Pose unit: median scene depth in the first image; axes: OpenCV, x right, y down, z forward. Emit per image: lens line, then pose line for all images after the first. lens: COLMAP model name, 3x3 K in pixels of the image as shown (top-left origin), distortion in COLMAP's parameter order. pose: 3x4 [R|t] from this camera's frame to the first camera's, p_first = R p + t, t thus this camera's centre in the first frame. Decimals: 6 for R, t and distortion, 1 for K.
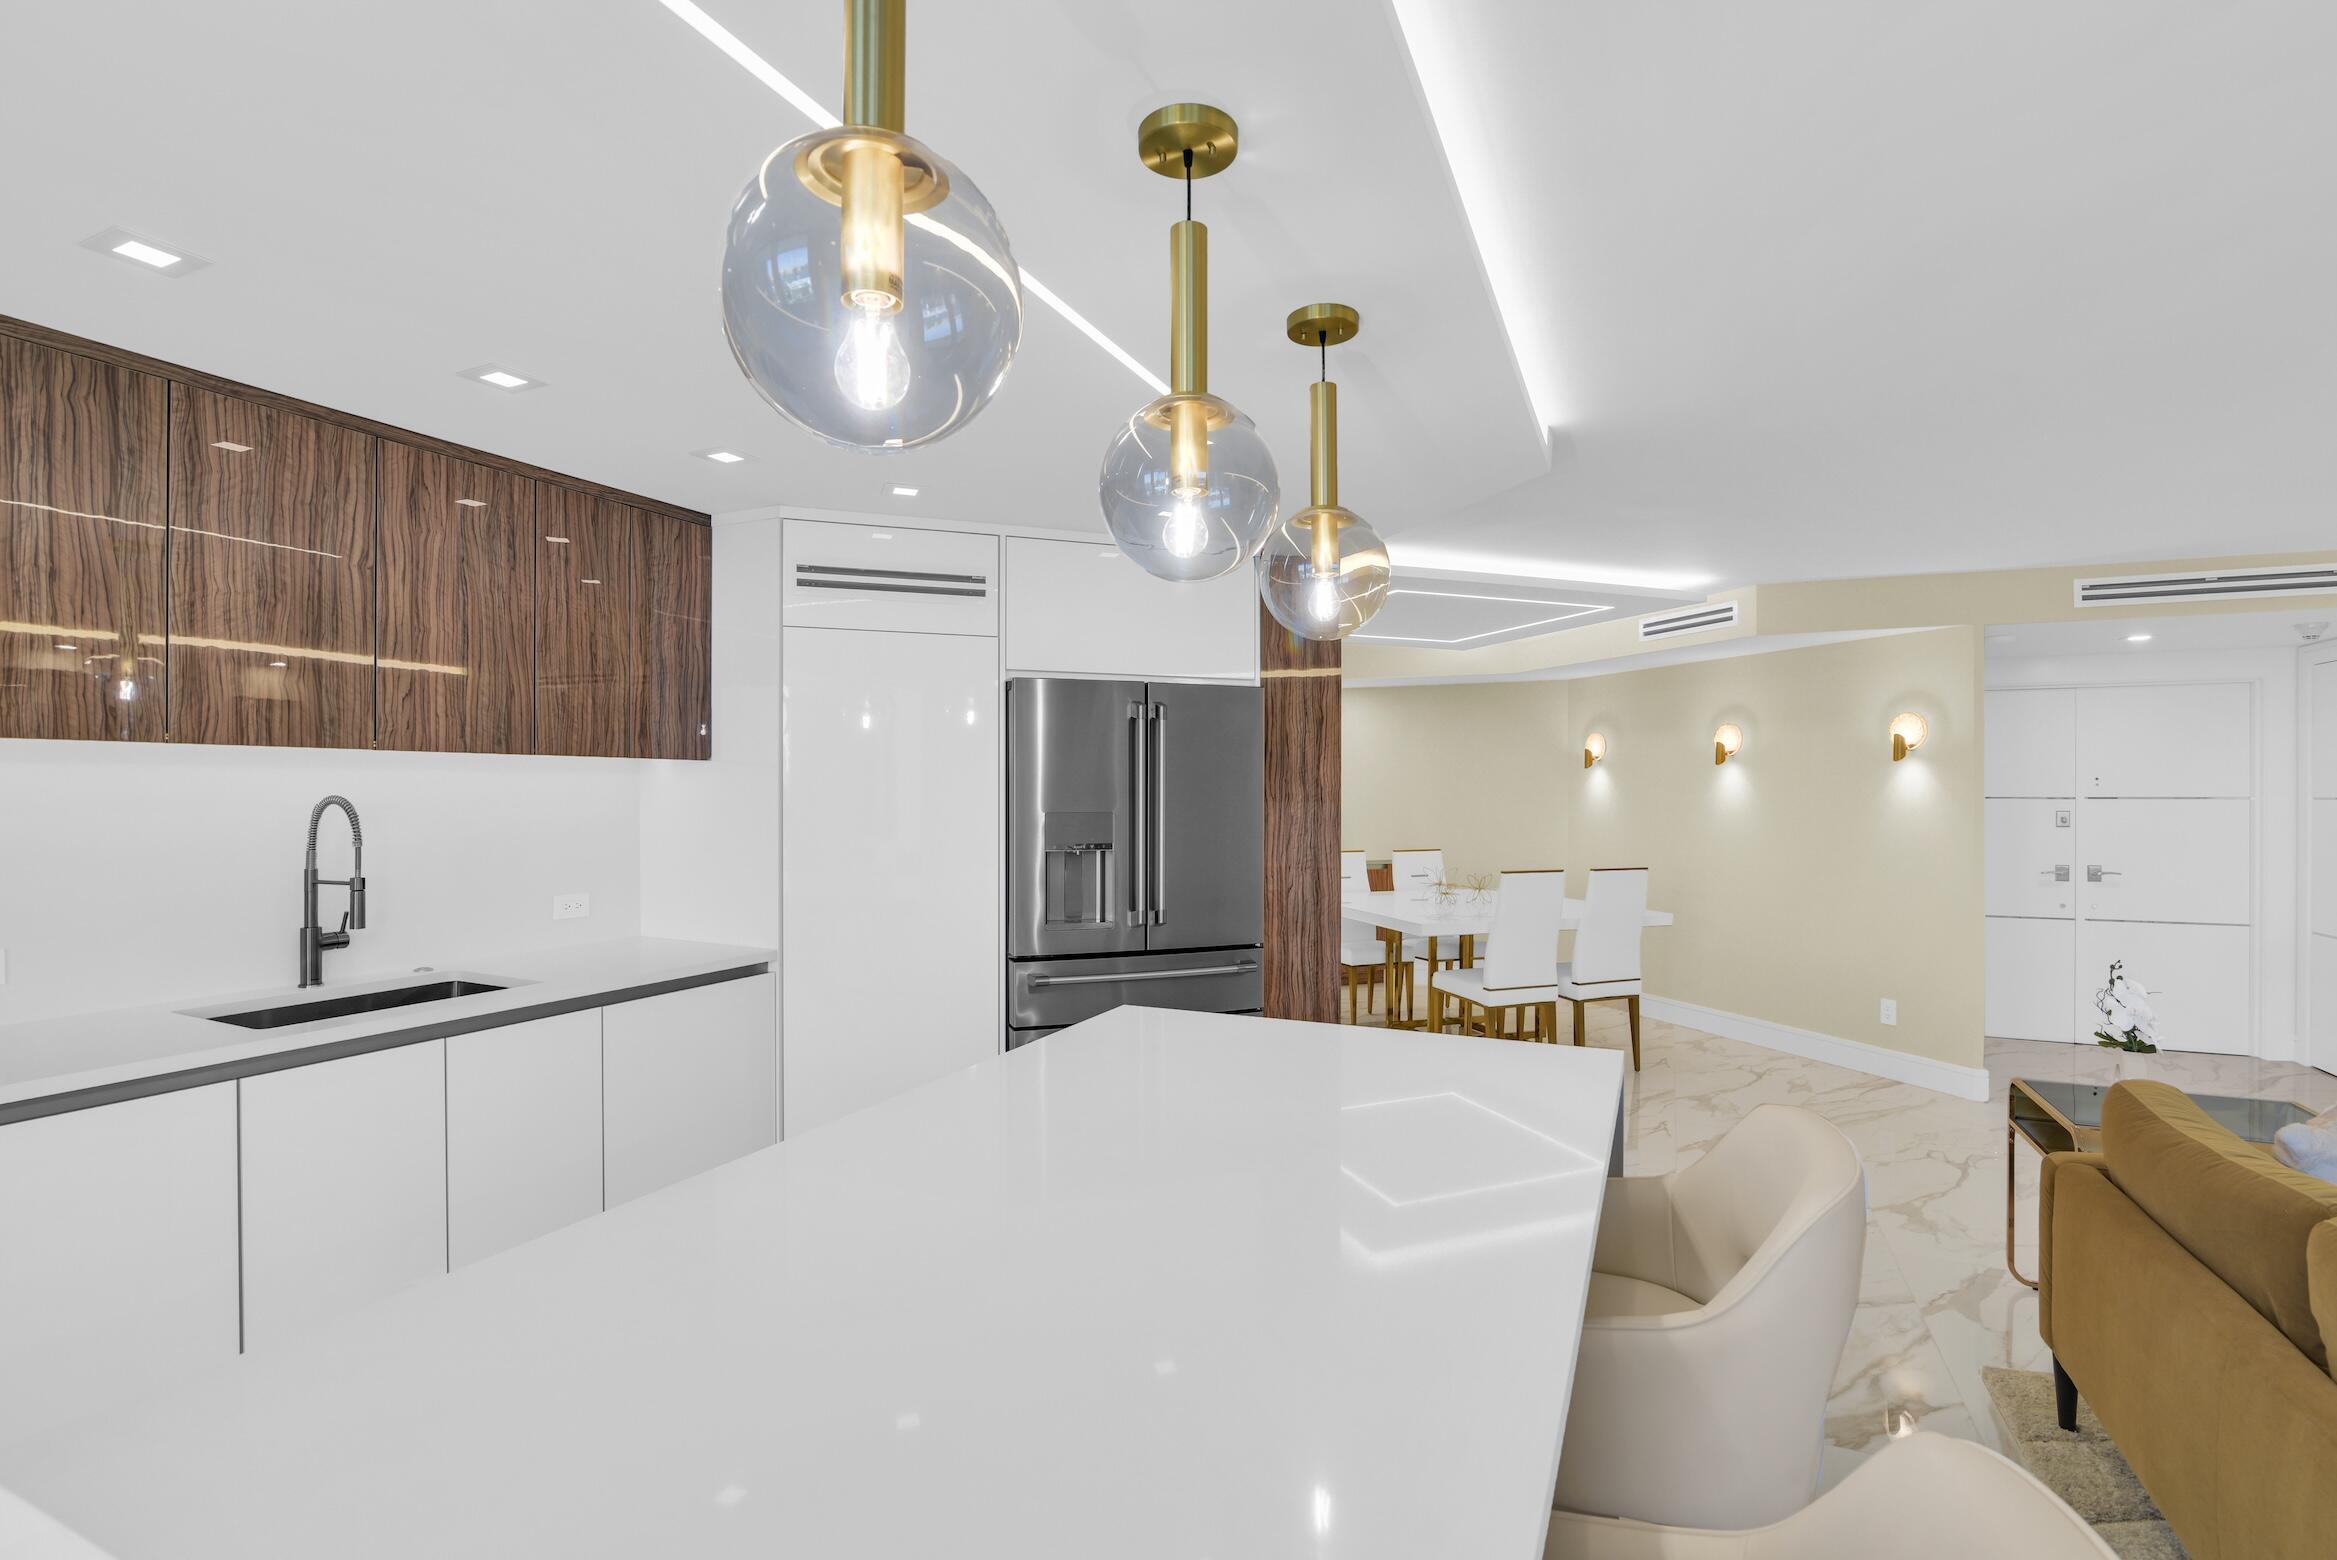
lens RADIAL K [[1088.4, 0, 1179.8], [0, 1088.4, 802.9], [0, 0, 1]] dist [-0.014879, -0.000620]
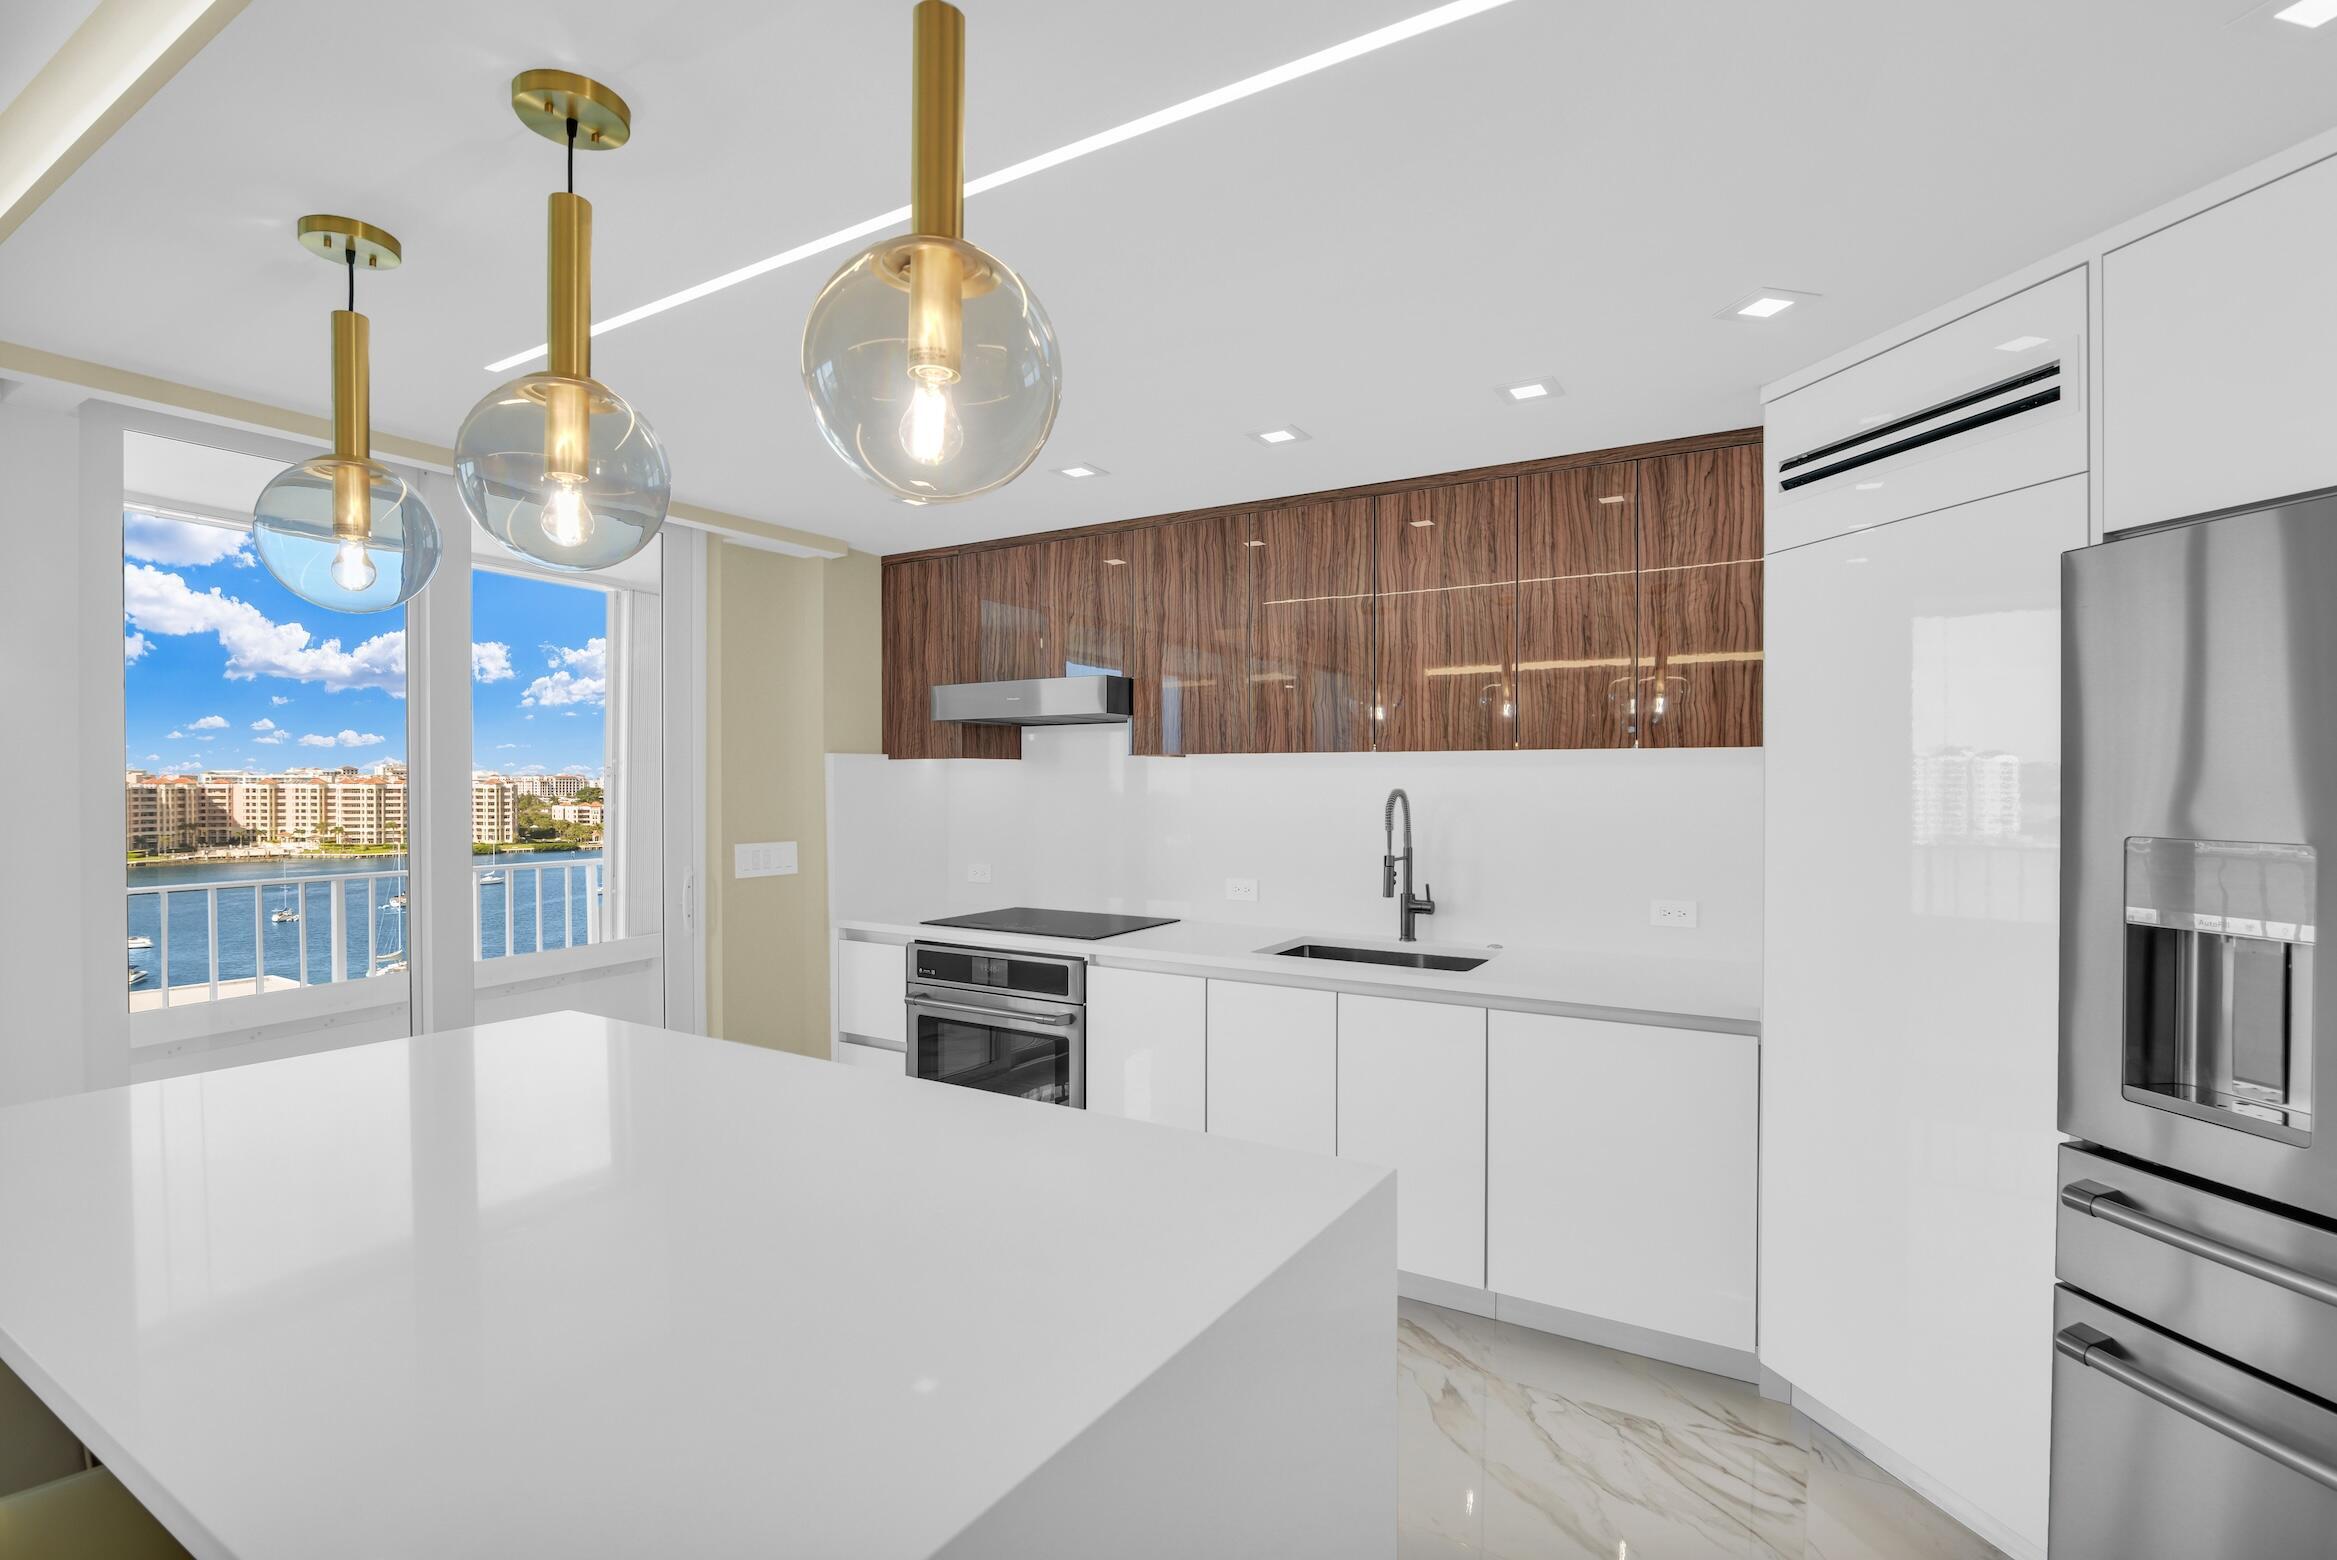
lens RADIAL K [[1088.4, 0, 1179.8], [0, 1088.4, 802.9], [0, 0, 1]] dist [-0.014879, -0.000620]
pose [[-0.114183, 0.017809, -0.993300, 0.461386], [-0.011258, 0.999752, 0.019218, -0.011693], [0.993396, 0.013377, -0.113954, 0.835818]]
